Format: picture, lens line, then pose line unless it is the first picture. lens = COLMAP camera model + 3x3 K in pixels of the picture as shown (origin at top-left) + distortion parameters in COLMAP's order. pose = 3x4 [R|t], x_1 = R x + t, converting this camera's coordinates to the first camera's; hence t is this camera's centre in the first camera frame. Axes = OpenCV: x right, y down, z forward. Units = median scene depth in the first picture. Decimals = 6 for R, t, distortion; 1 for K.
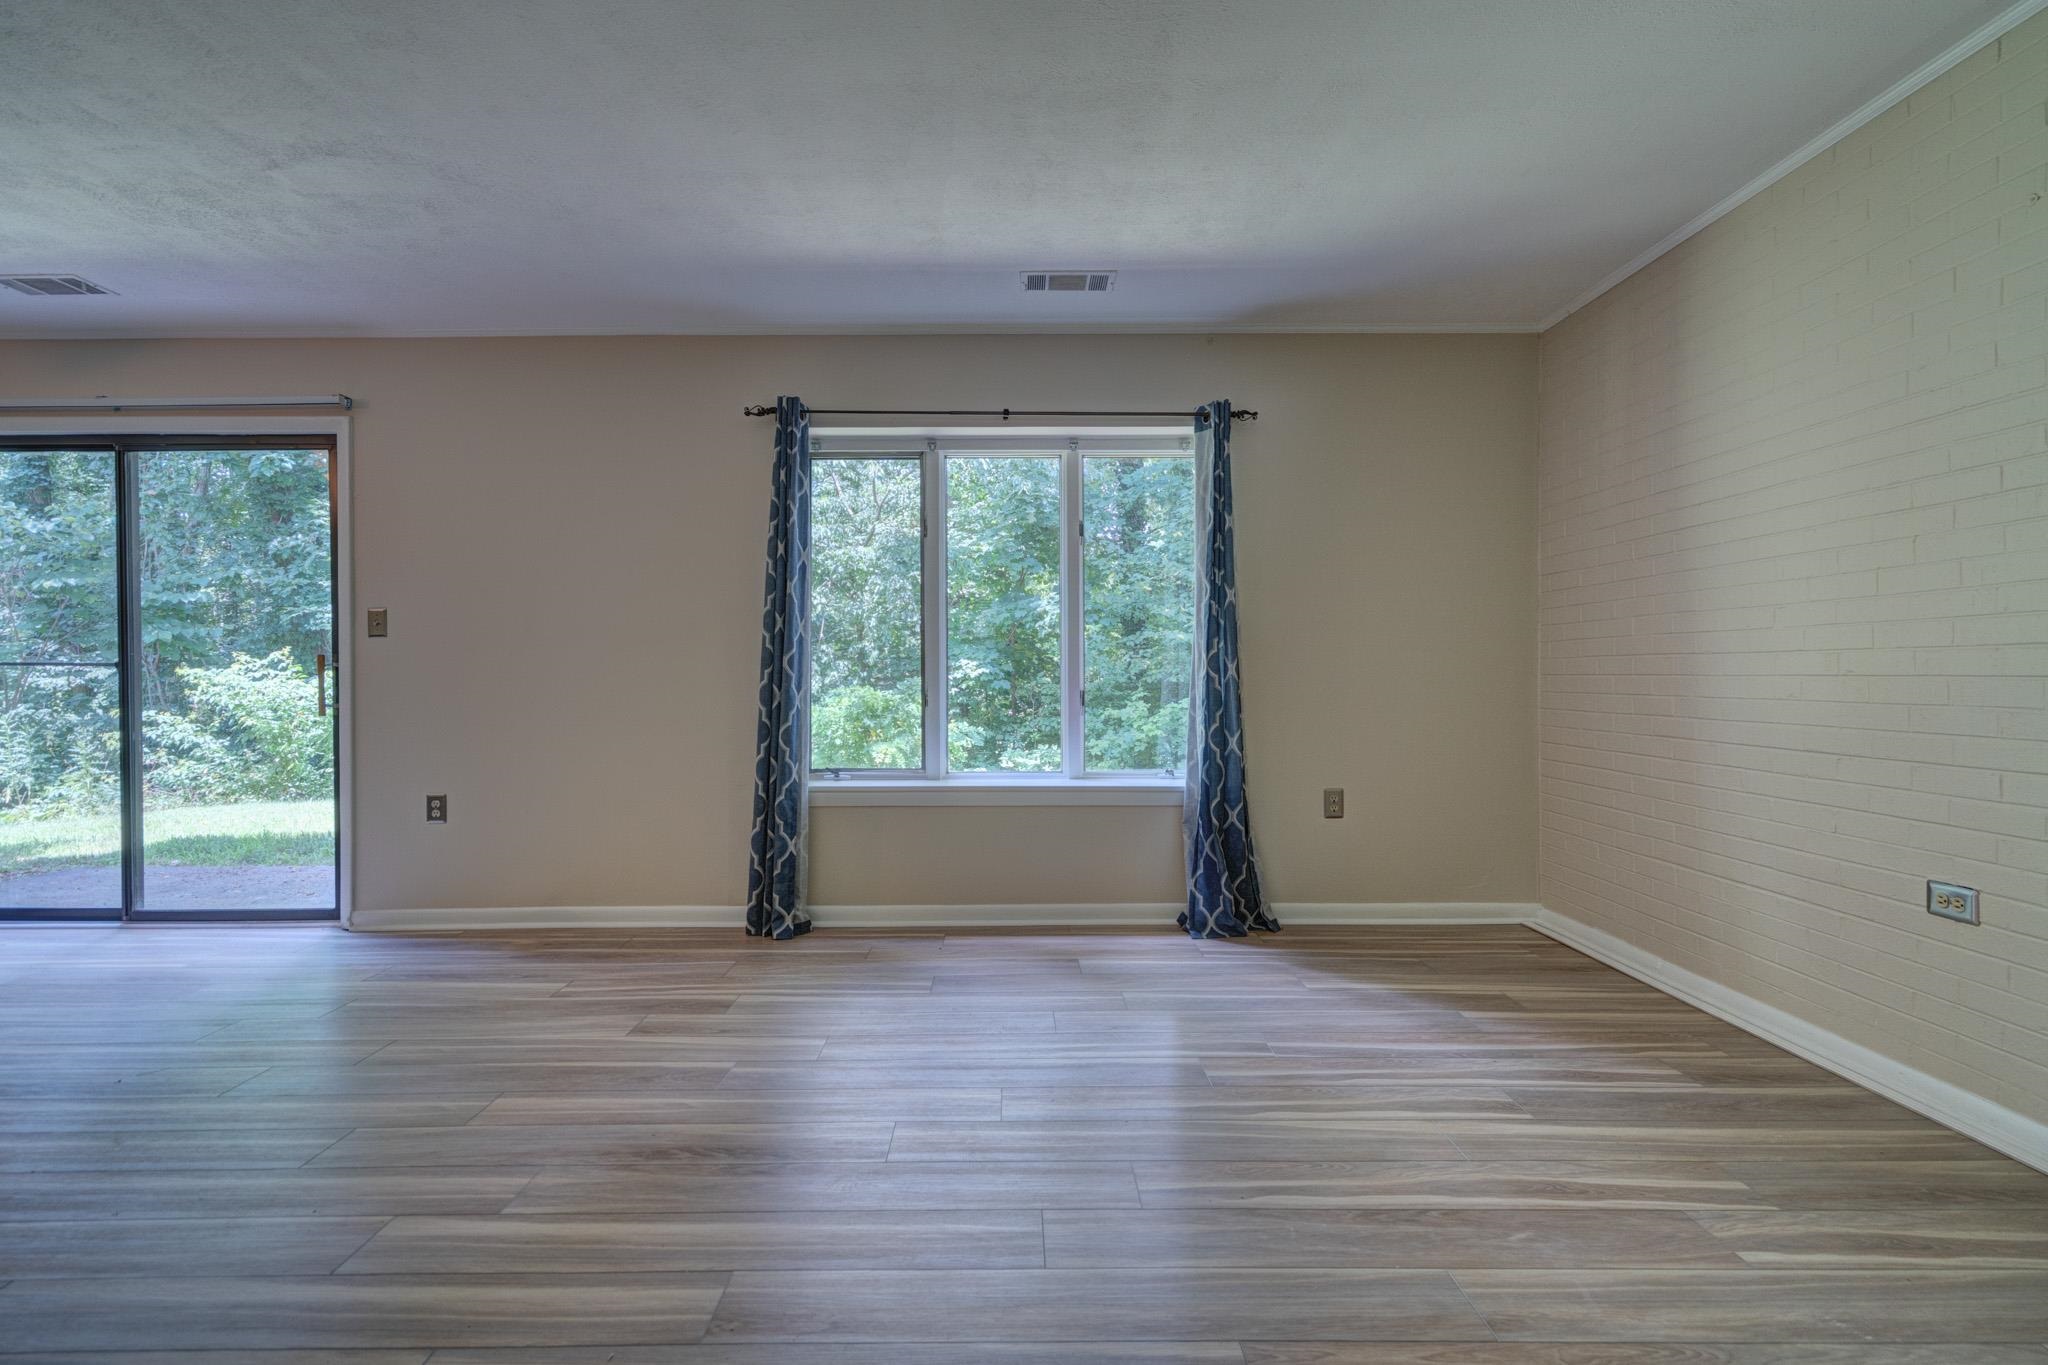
lens RADIAL K [[976.2, 0, 1015.6], [0, 976.2, 670.6], [0, 0, 1]] dist [-0.000756, 0.002114]
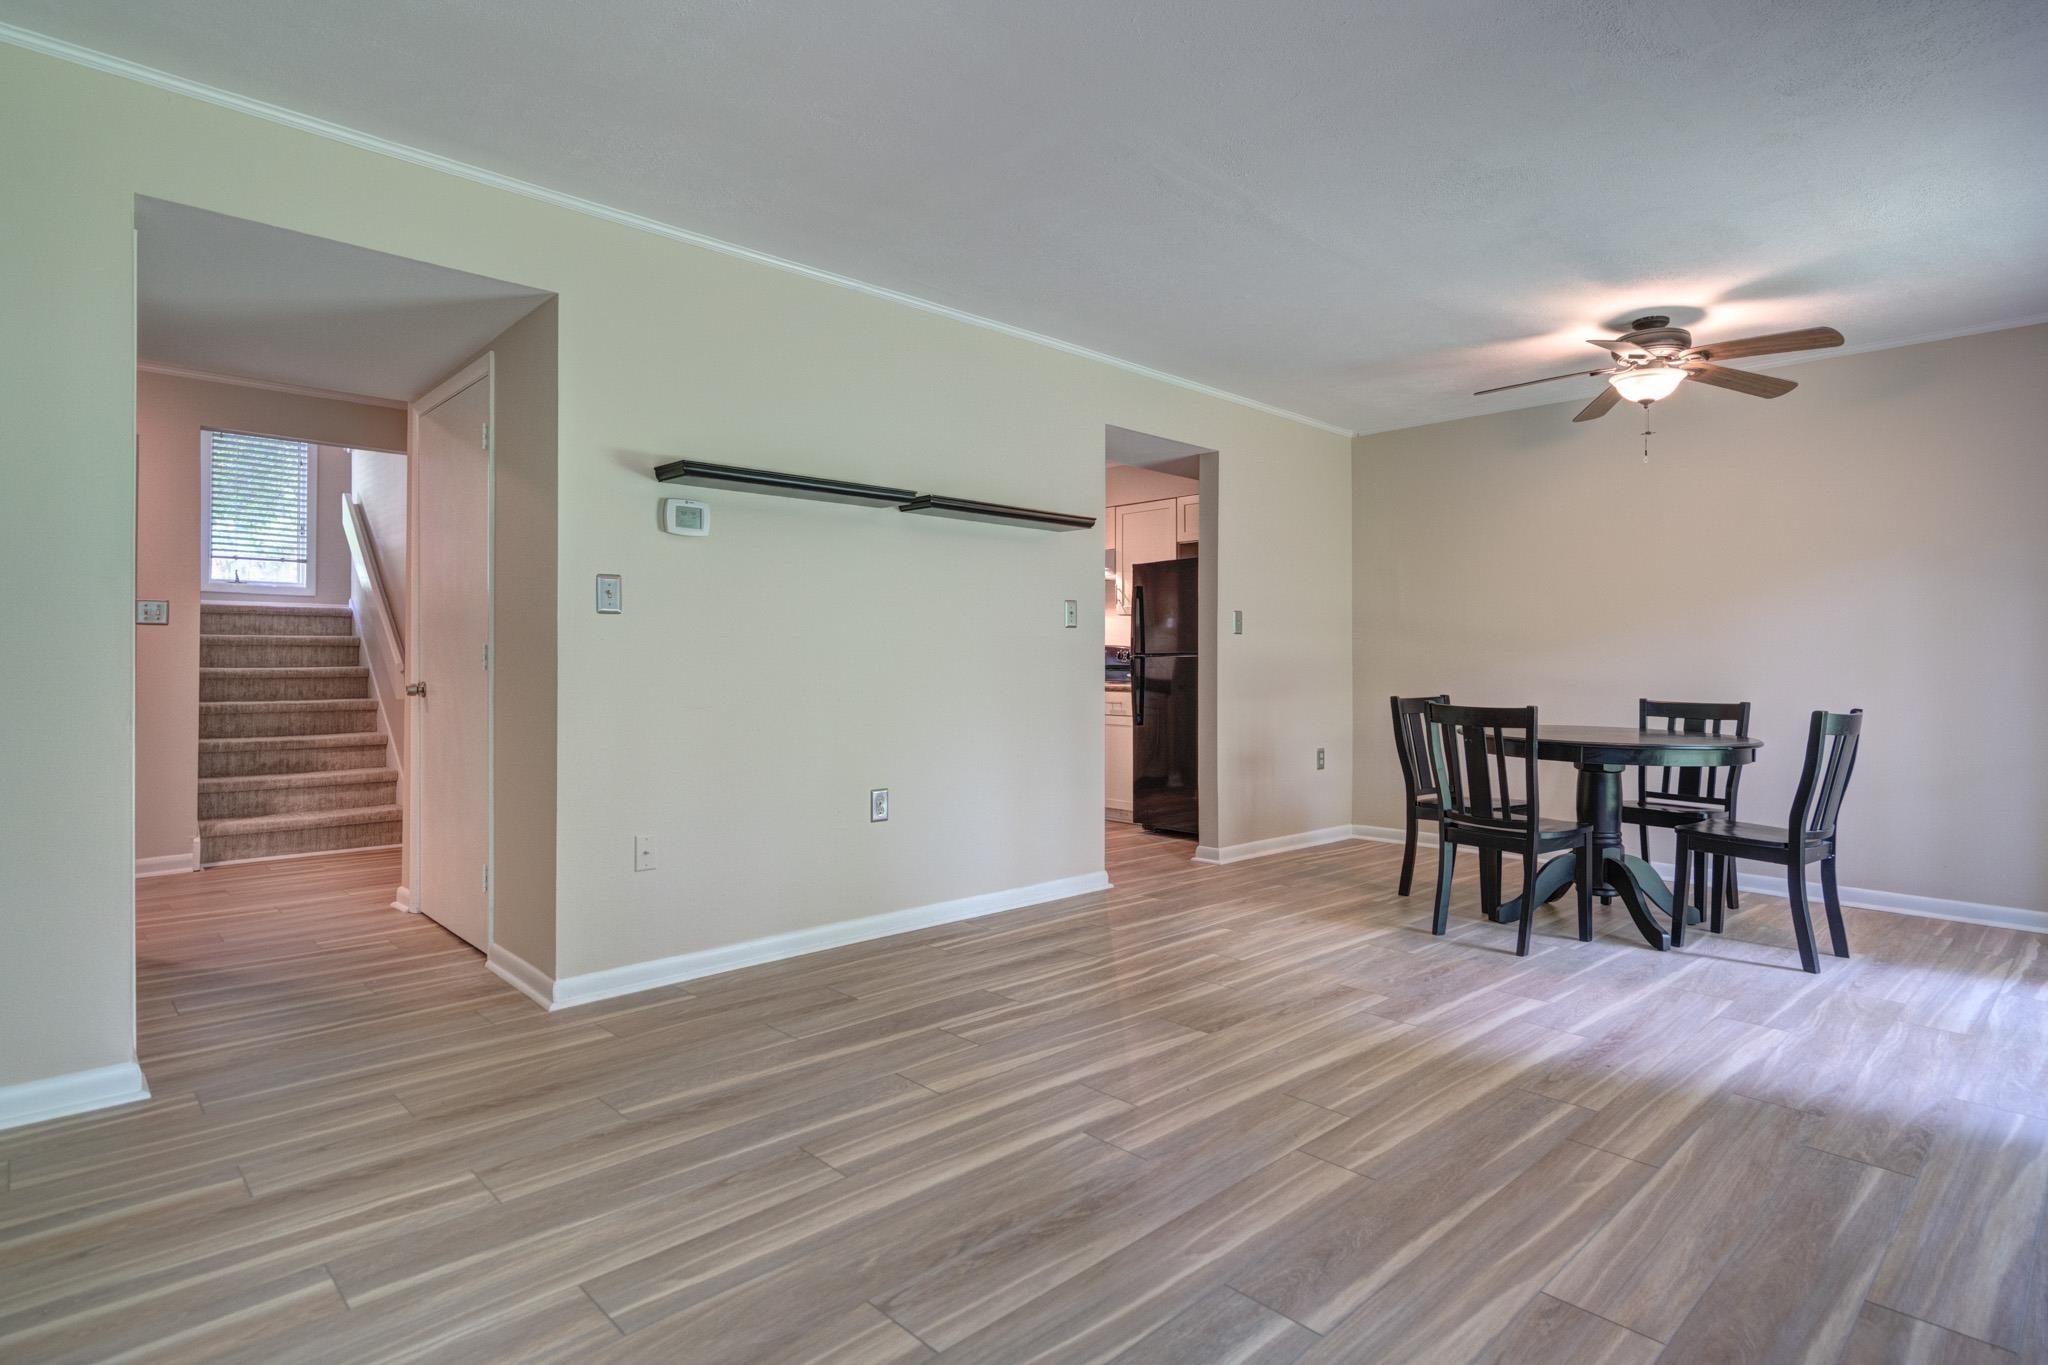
lens RADIAL K [[1042.1, 0, 1000.4], [0, 1042.1, 658.5], [0, 0, 1]] dist [-0.001010, 0.003717]
pose [[-0.732310, -0.002456, -0.680967, 0.179085], [0.000186, 0.999993, -0.003806, 0.000541], [0.680972, -0.002913, -0.732304, 0.856658]]
